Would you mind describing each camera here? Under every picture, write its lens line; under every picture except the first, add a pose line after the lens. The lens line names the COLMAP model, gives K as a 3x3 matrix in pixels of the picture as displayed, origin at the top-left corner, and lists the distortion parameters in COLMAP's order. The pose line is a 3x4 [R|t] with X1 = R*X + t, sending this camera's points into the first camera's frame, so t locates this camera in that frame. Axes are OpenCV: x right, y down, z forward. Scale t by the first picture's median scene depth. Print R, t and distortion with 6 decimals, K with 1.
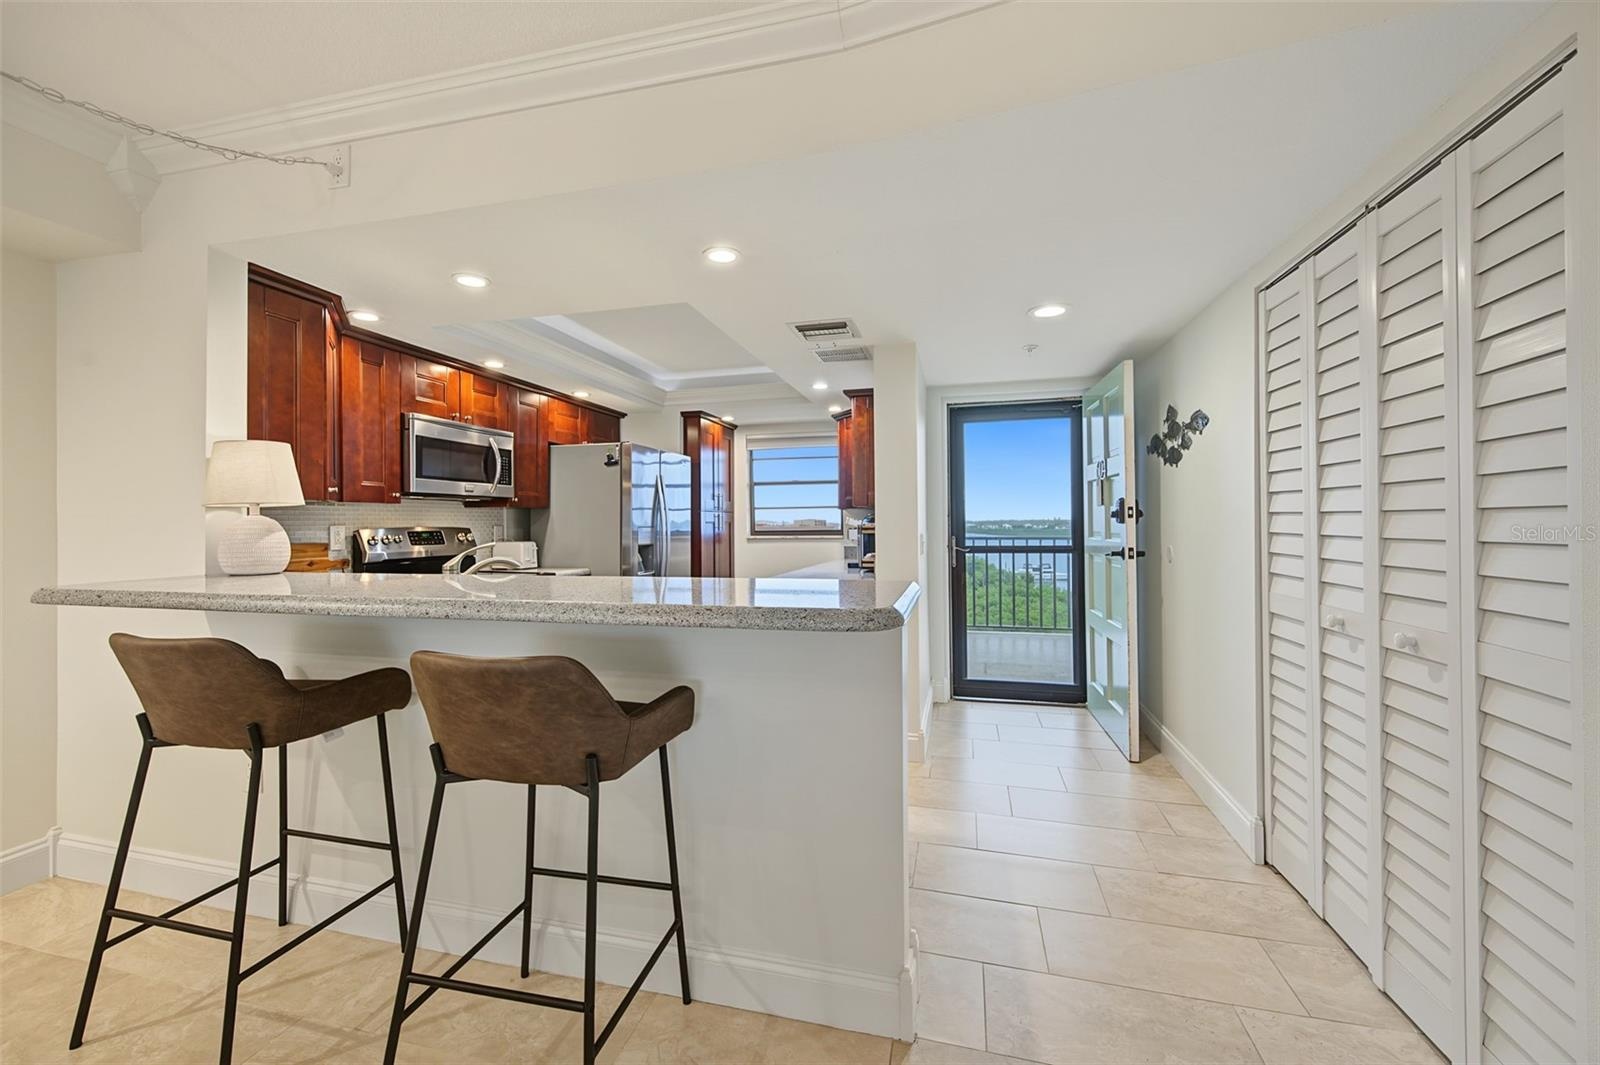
lens RADIAL K [[634.9, 0, 789.1], [0, 634.9, 526.8], [0, 0, 1]] dist [0.009471, 0.000431]
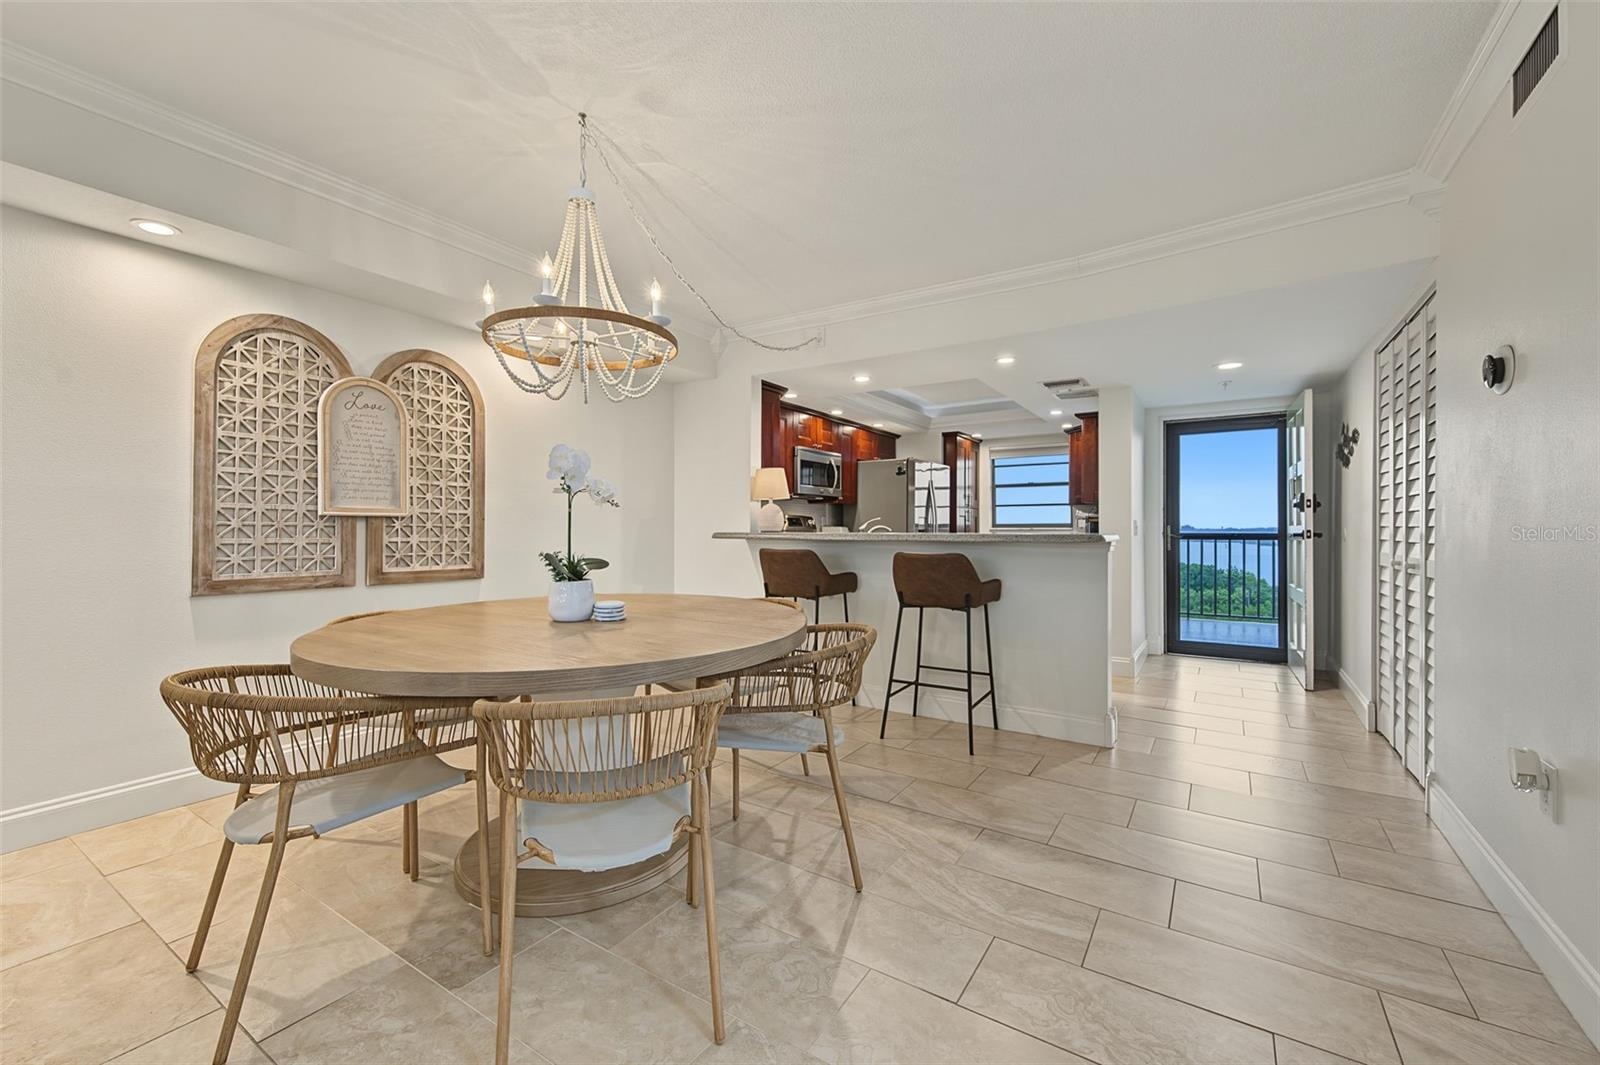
lens RADIAL K [[634.9, 0, 811.3], [0, 634.9, 529.7], [0, 0, 1]] dist [0.009471, 0.000431]
pose [[0.955434, 0.008390, -0.295085, -0.047973], [-0.008693, 0.999962, 0.000287, 0.031108], [0.295076, 0.002291, 0.955471, -0.446524]]
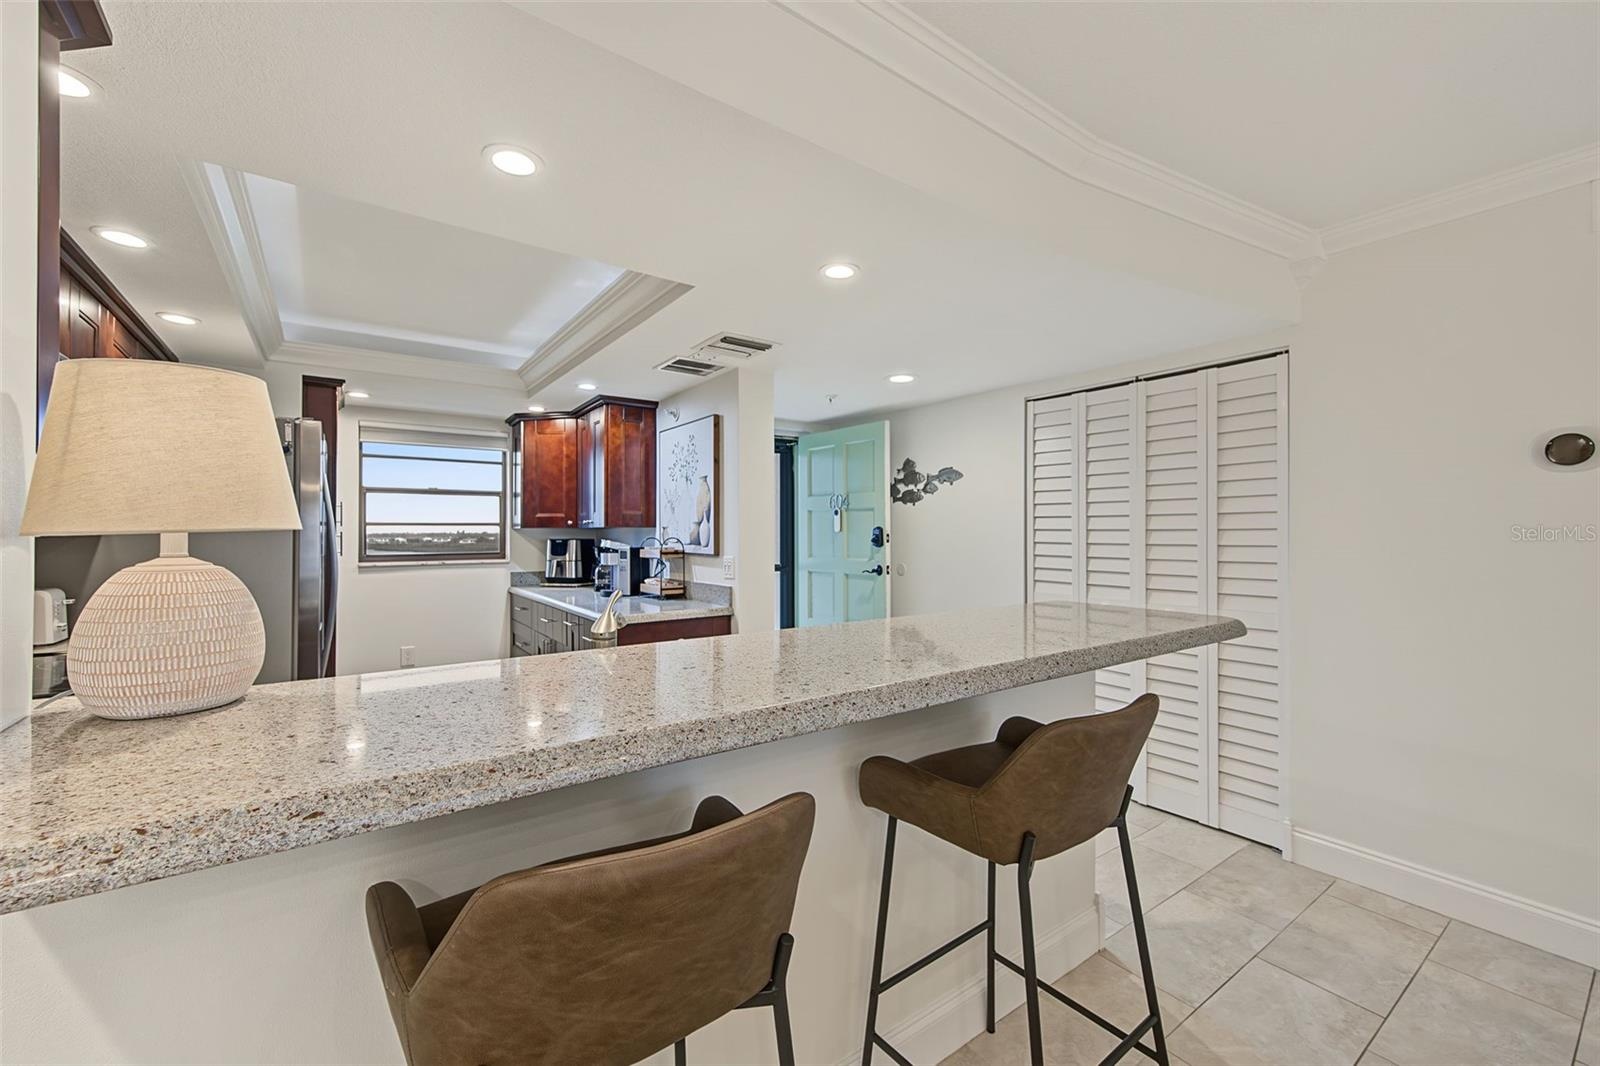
lens RADIAL K [[634.9, 0, 812.5], [0, 634.9, 526.7], [0, 0, 1]] dist [0.009471, 0.000431]
pose [[0.634112, 0.017252, 0.773049, -0.425267], [0.000928, 0.999733, -0.023072, -0.012503], [-0.773241, 0.015348, 0.633927, 0.226535]]
